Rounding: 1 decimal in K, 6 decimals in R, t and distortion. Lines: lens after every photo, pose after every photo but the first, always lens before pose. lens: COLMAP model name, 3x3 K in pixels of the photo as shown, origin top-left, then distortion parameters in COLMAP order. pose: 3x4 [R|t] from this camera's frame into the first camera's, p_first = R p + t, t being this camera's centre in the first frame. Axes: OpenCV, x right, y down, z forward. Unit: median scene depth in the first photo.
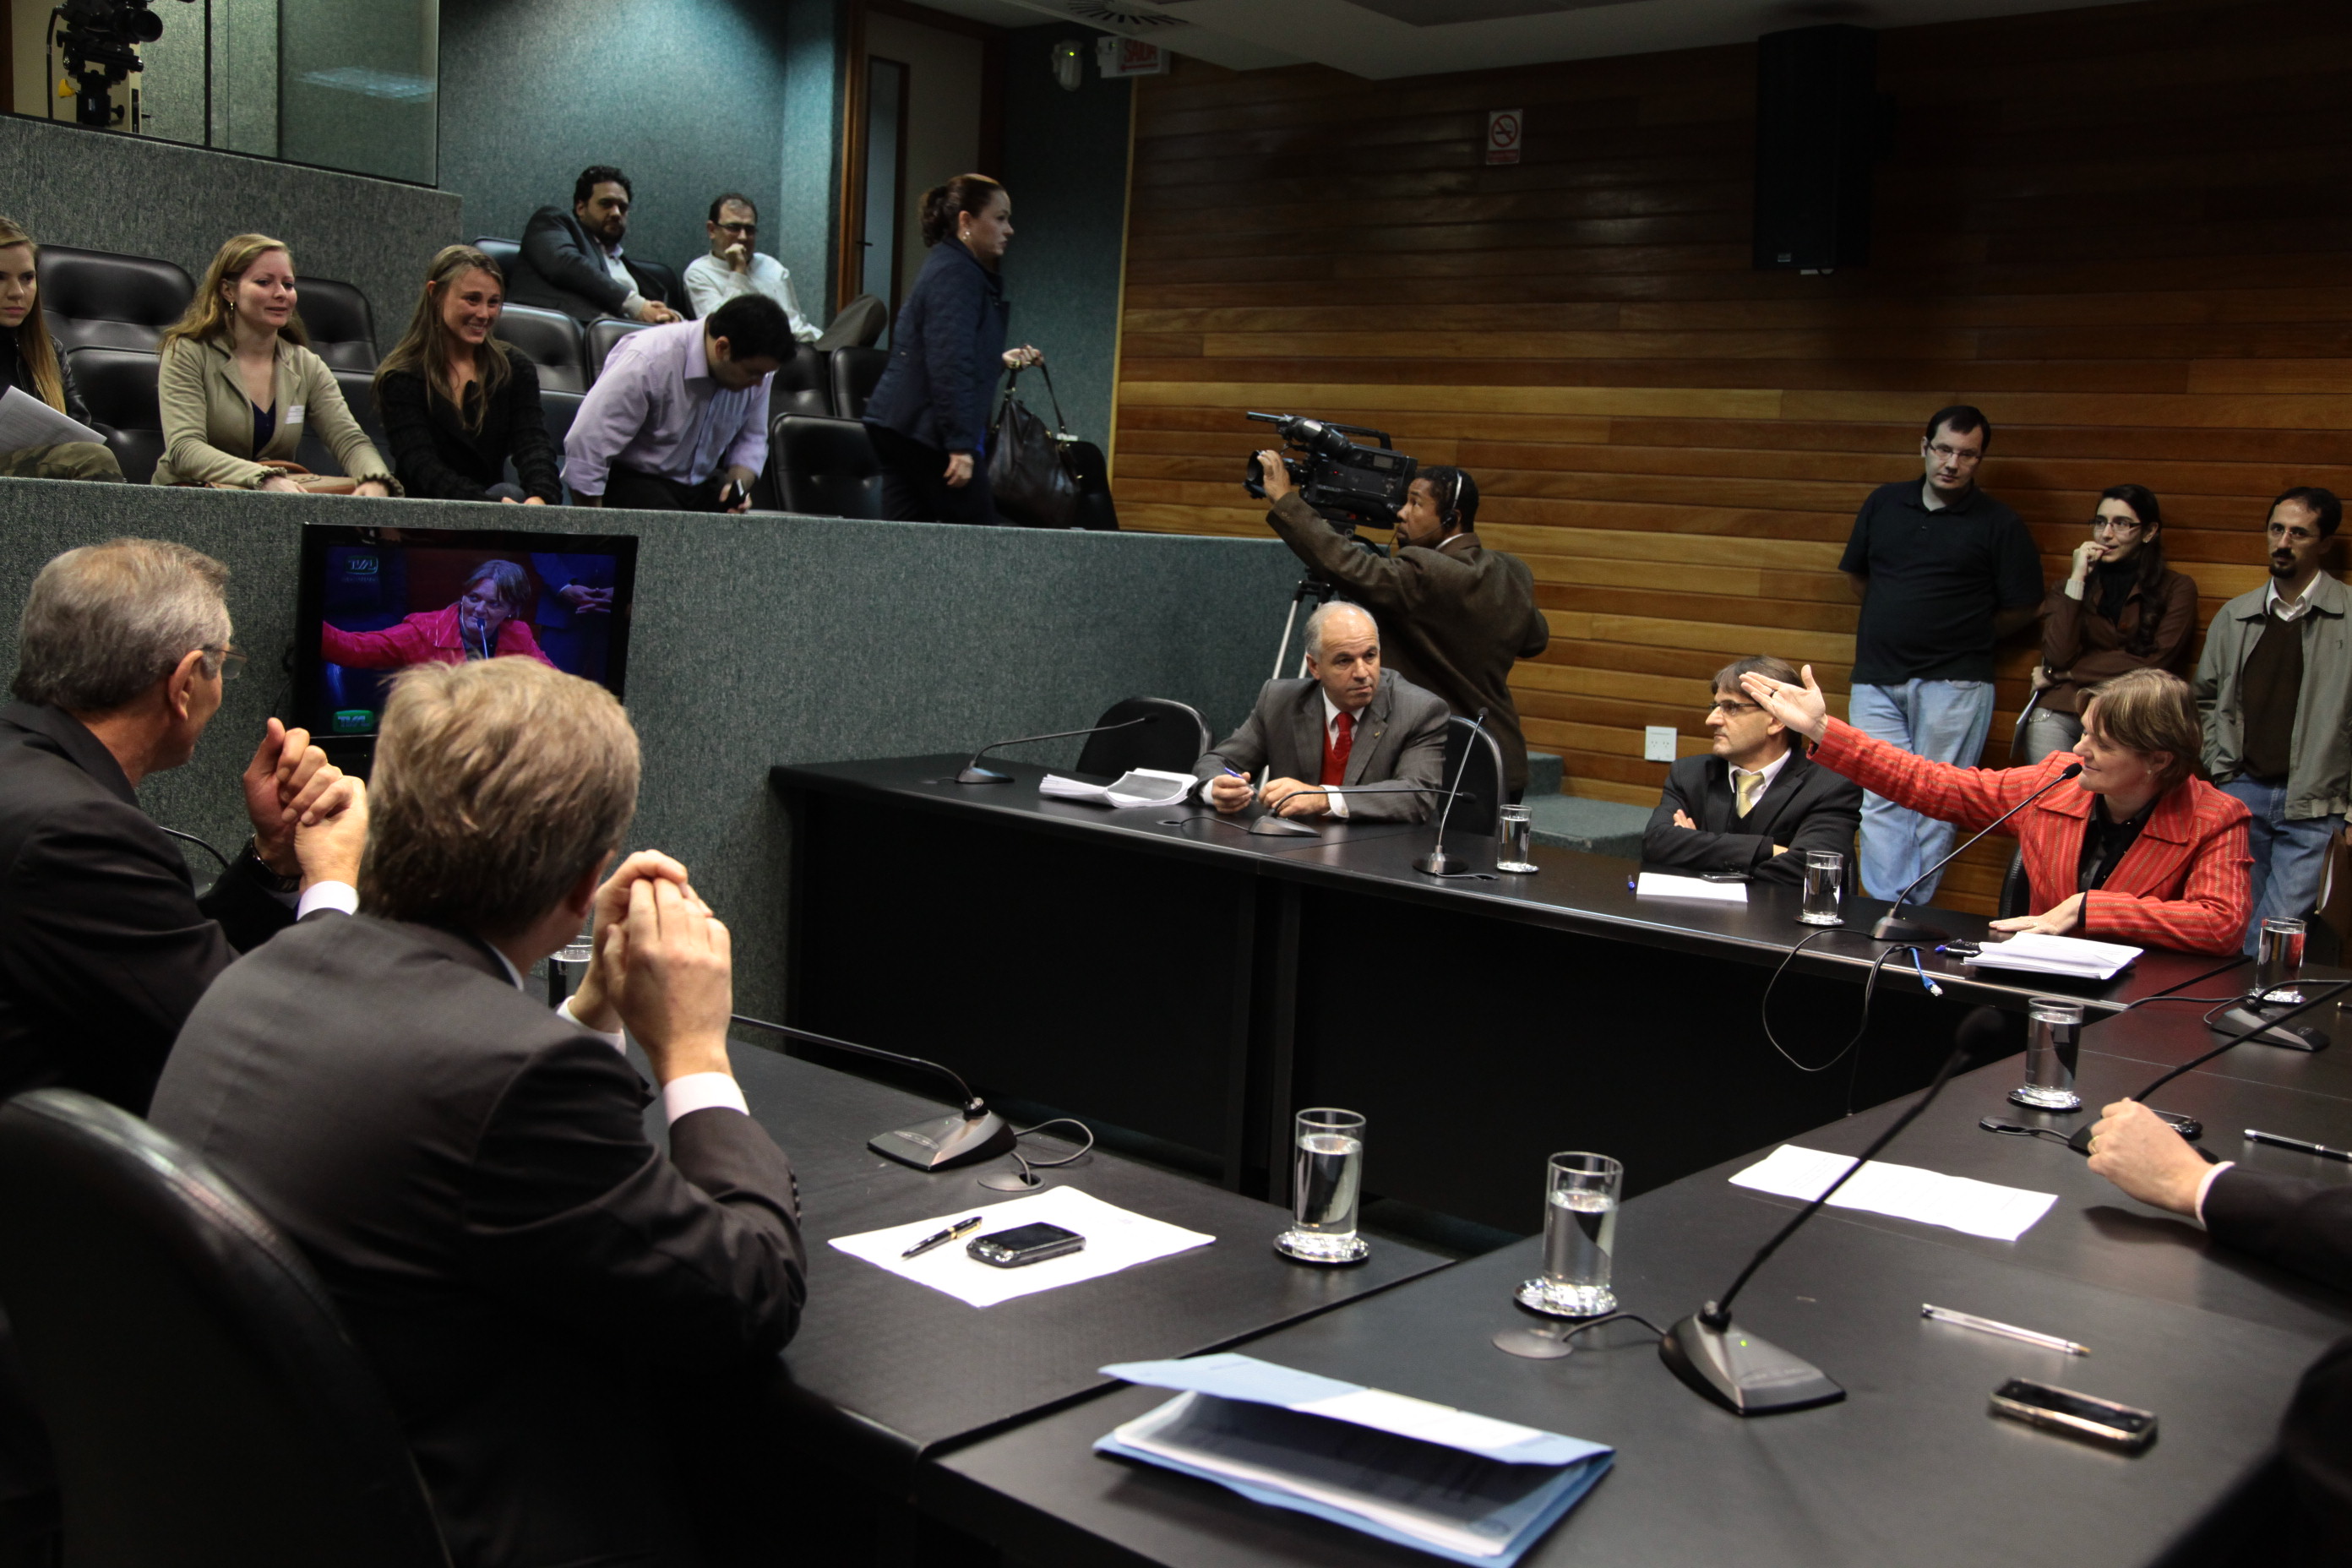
lens RADIAL K [[2369.9, 0, 1177.4], [0, 2369.9, 762.5], [0, 0, 1]] dist [0.059965, 0.000000]
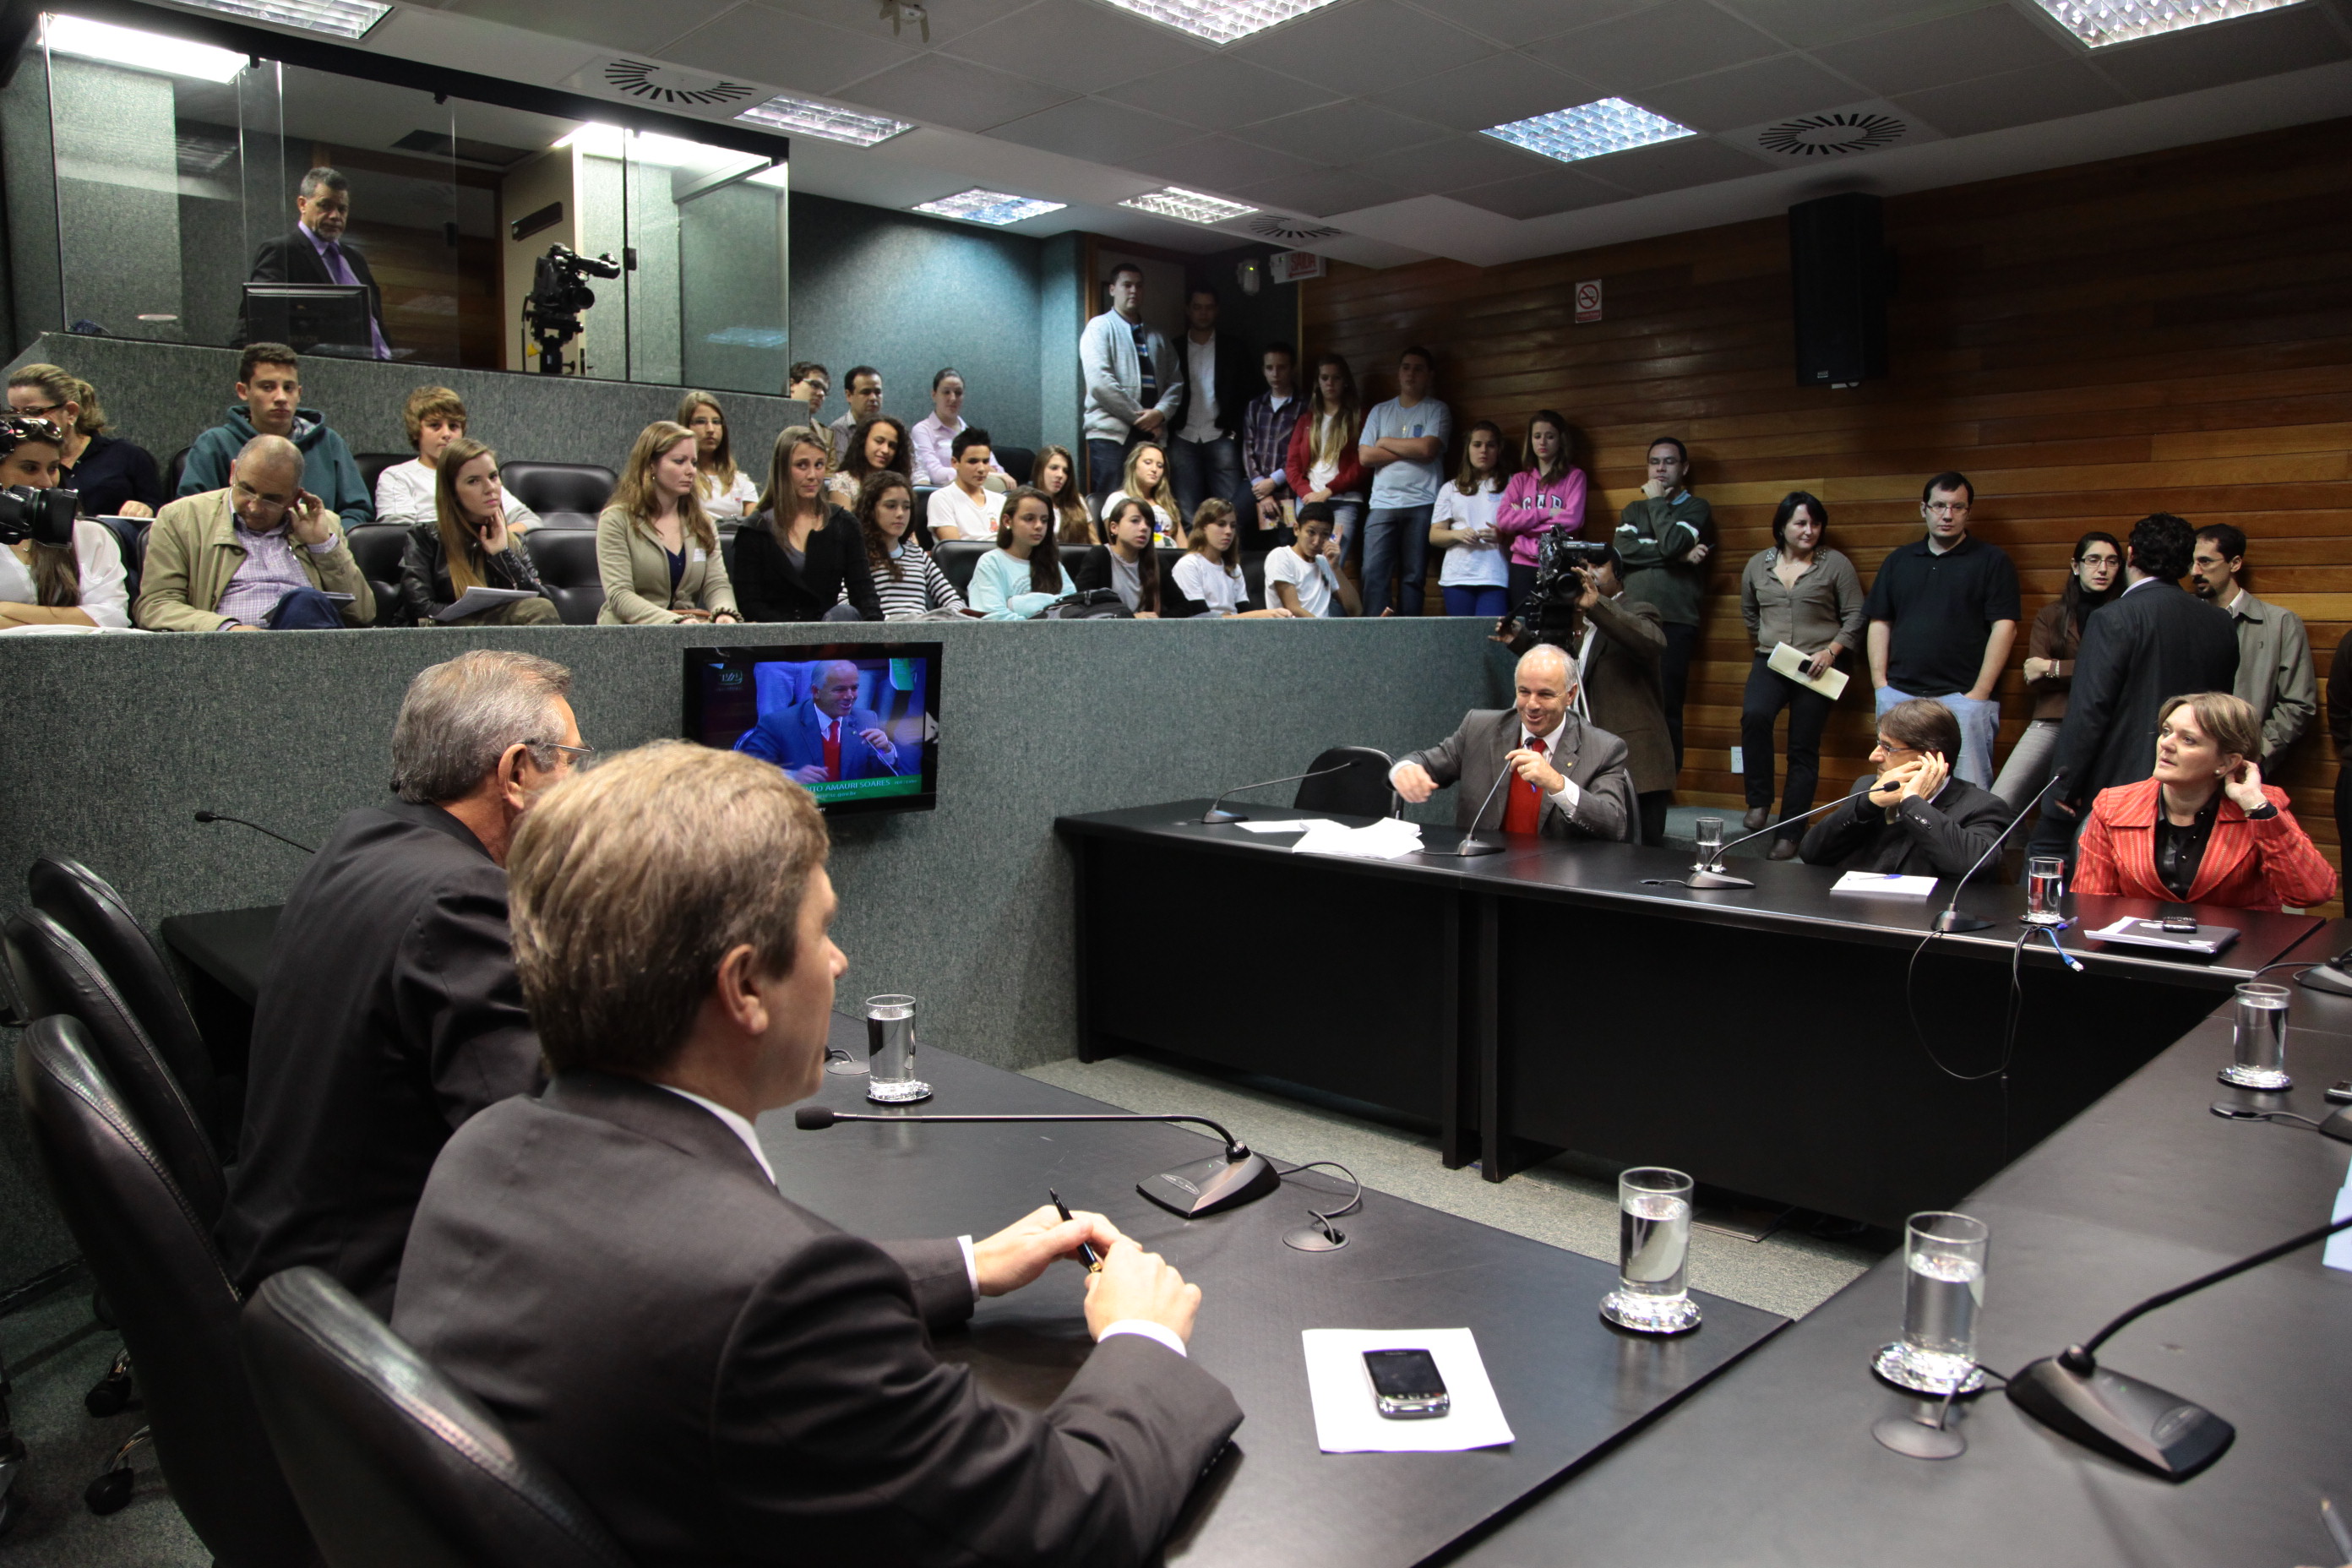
lens RADIAL K [[1673.1, 0, 1198.7], [0, 1673.1, 741.2], [0, 0, 1]] dist [-0.079738, 0.006548]
pose [[0.995172, -0.055878, -0.080683, -0.019345], [0.053428, 0.998052, -0.032213, -0.005651], [0.082325, 0.027746, 0.996219, 0.109085]]
